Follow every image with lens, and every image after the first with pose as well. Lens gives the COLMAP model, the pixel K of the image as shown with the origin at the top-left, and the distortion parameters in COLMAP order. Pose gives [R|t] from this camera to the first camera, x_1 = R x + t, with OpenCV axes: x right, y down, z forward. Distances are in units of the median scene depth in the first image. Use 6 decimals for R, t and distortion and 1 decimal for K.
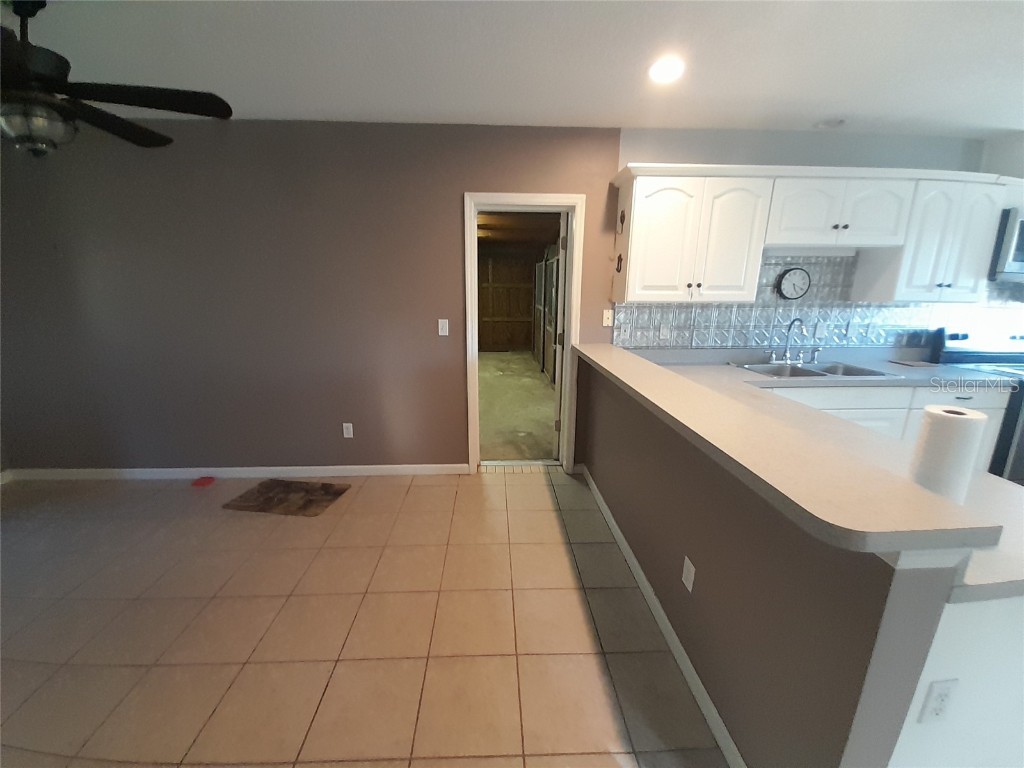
lens RADIAL K [[403.7, 0, 510.4], [0, 403.7, 384.9], [0, 0, 1]] dist [0.015399, -0.008988]
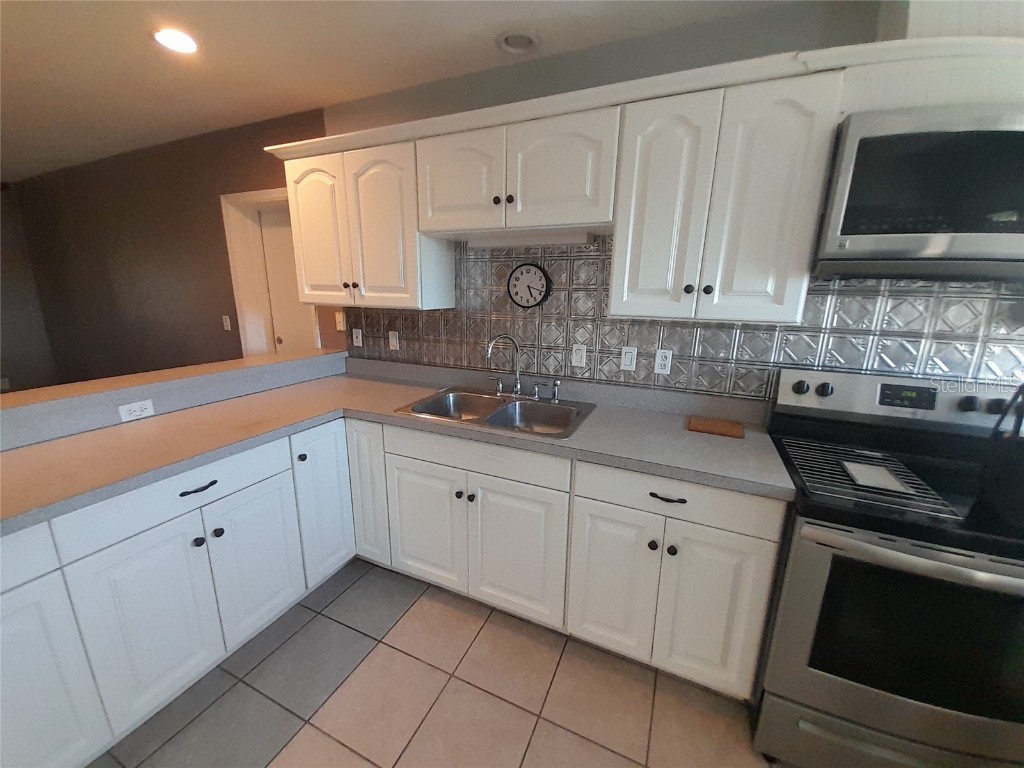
lens RADIAL K [[403.7, 0, 509.1], [0, 403.7, 387.7], [0, 0, 1]] dist [0.015399, -0.008988]
pose [[0.886087, 0.121509, -0.447310, 1.099804], [-0.122351, 0.992116, 0.027133, -0.097959], [0.447080, 0.030687, 0.893967, 0.403425]]
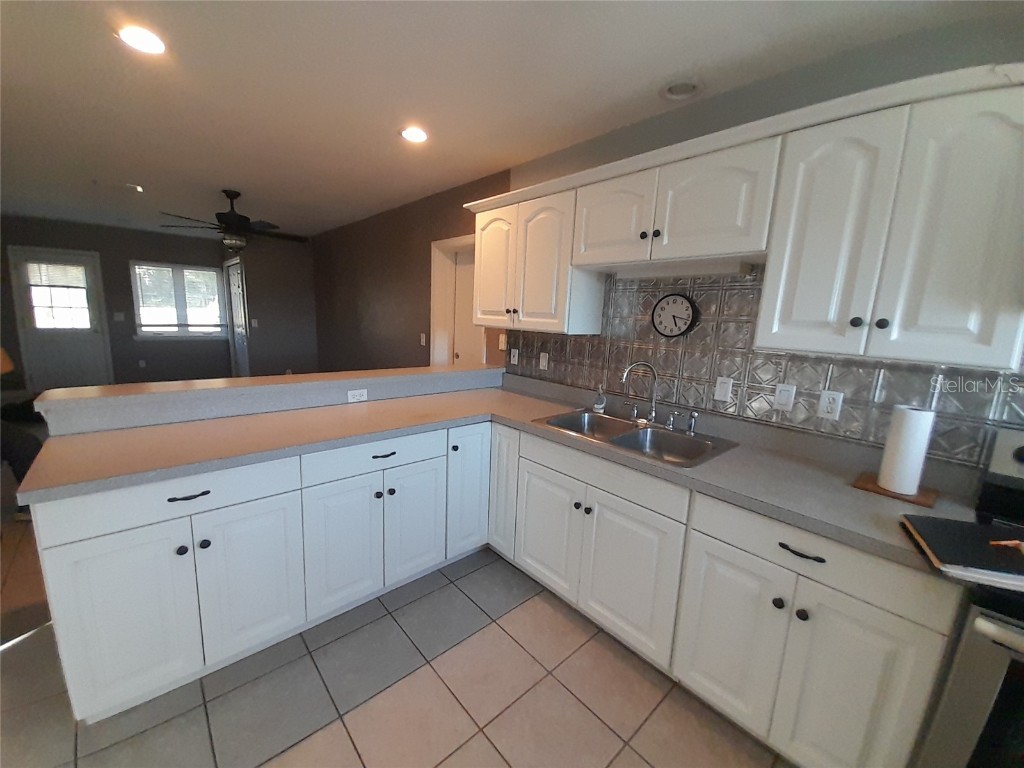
lens RADIAL K [[403.7, 0, 504.8], [0, 403.7, 387.9], [0, 0, 1]] dist [0.015399, -0.008988]
pose [[0.621129, 0.166114, -0.765902, 1.180340], [-0.225034, 0.973927, 0.028734, -0.088404], [0.750705, 0.154507, 0.642315, 0.382378]]
